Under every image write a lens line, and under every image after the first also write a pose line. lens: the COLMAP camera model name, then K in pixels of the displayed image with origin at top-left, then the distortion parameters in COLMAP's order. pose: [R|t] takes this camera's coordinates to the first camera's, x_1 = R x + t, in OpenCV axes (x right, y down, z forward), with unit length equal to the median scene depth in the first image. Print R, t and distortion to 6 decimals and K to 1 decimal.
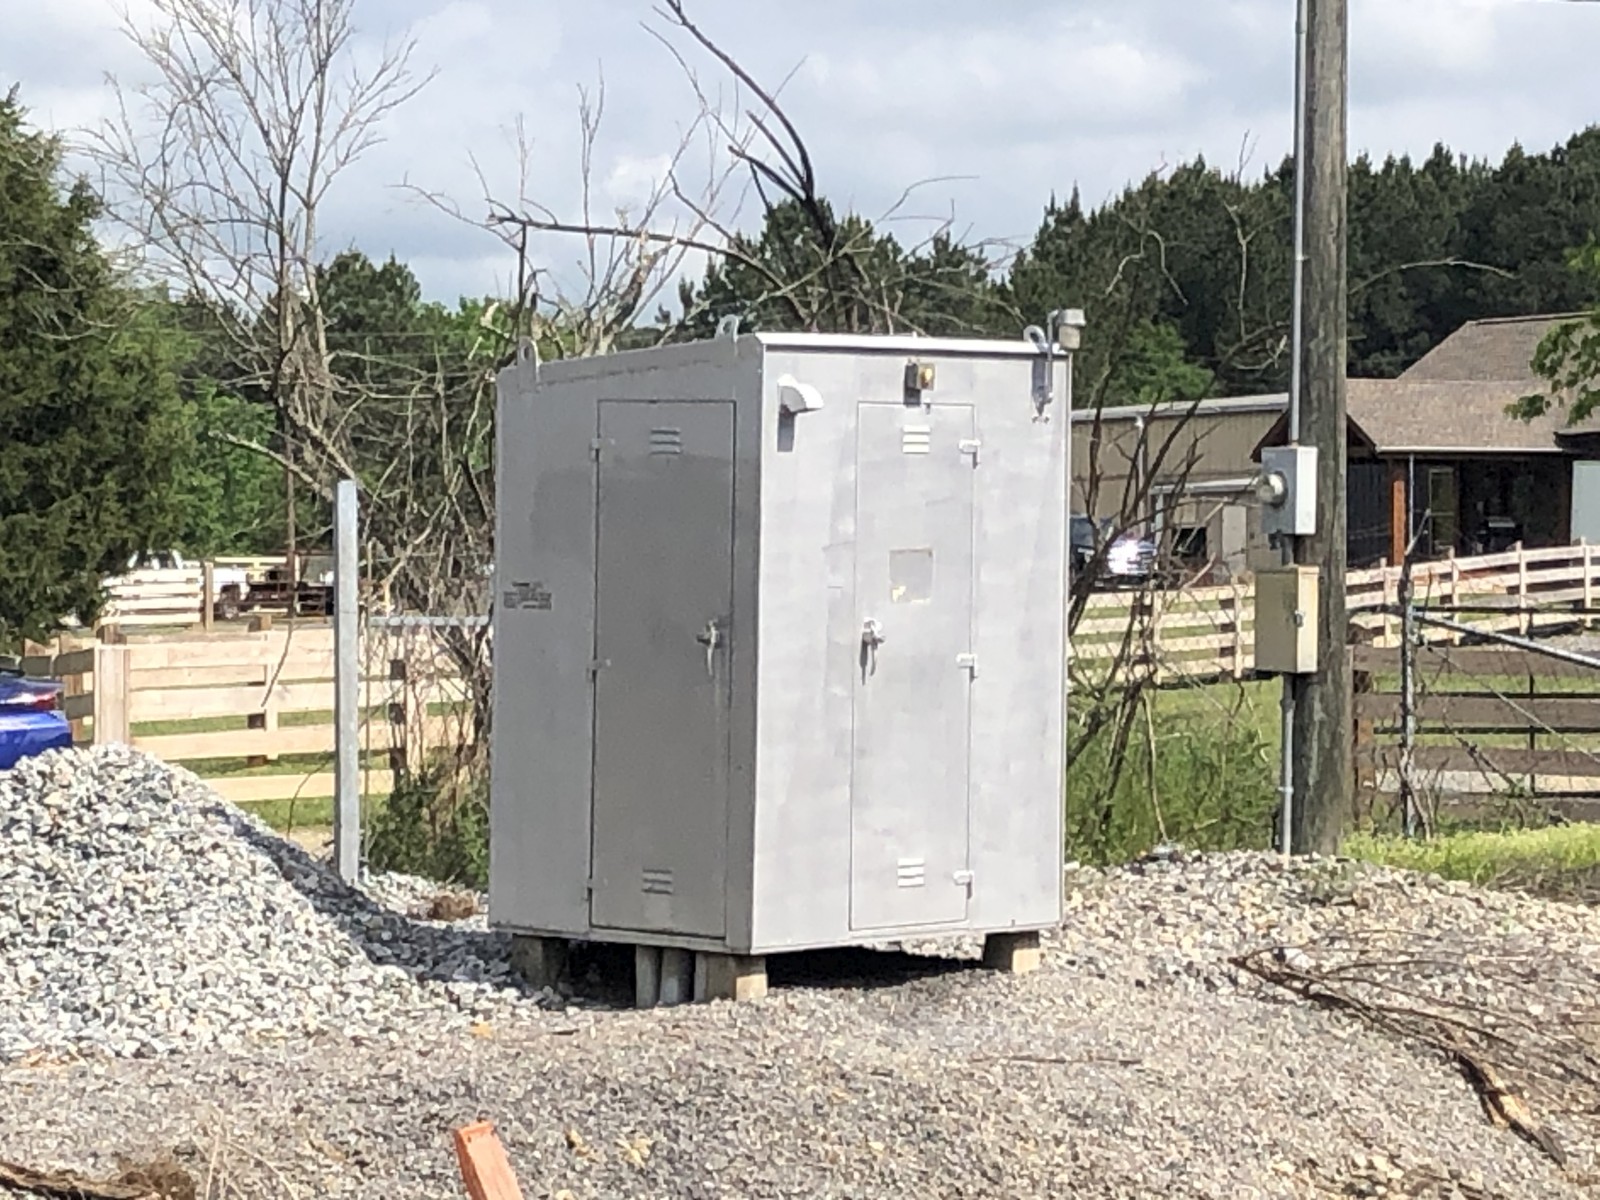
lens RADIAL K [[5603.4, 0, 800.0], [0, 5603.4, 600.0], [0, 0, 1]] dist [0.017252, -0.119749]
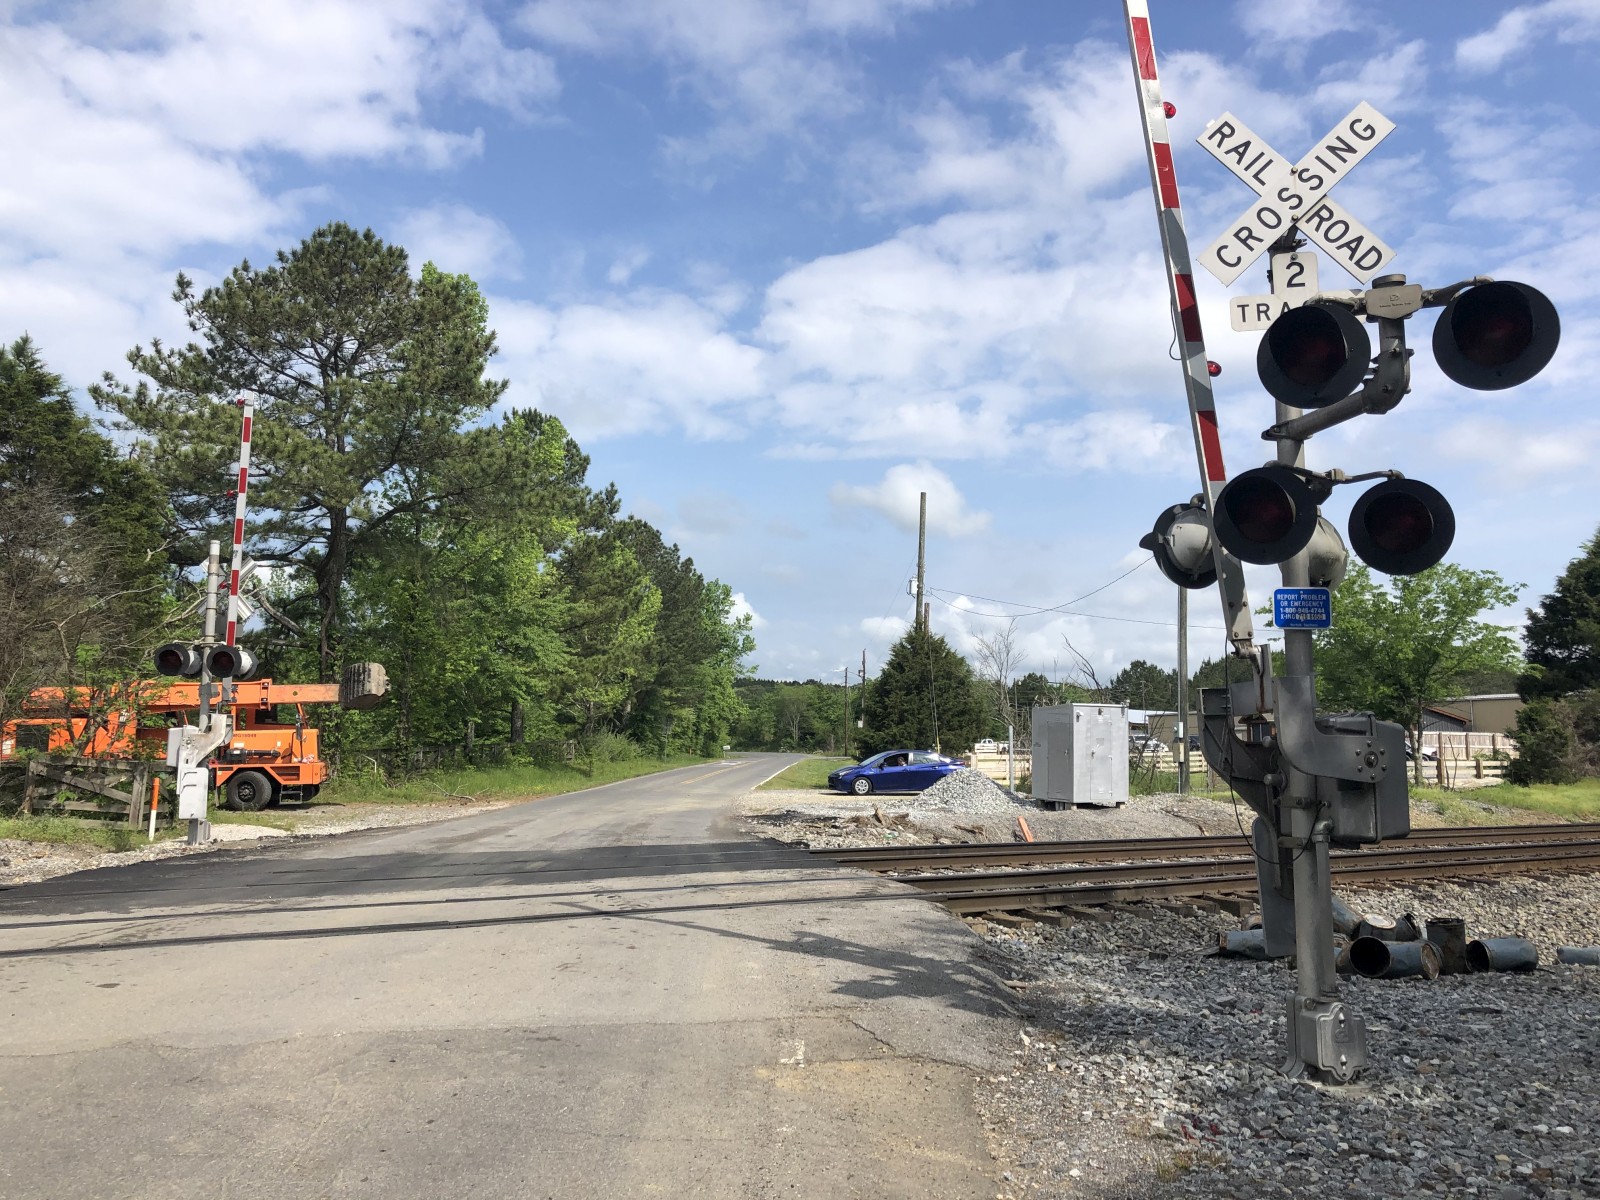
lens RADIAL K [[1331.9, 0, 796.8], [0, 1331.9, 595.5], [0, 0, 1]] dist [0.051432, -0.059918]
pose [[0.967111, -0.010717, -0.254128, 0.070884], [-0.018969, 0.993291, -0.114078, 0.008950], [0.253645, 0.115146, 0.960419, -0.518460]]
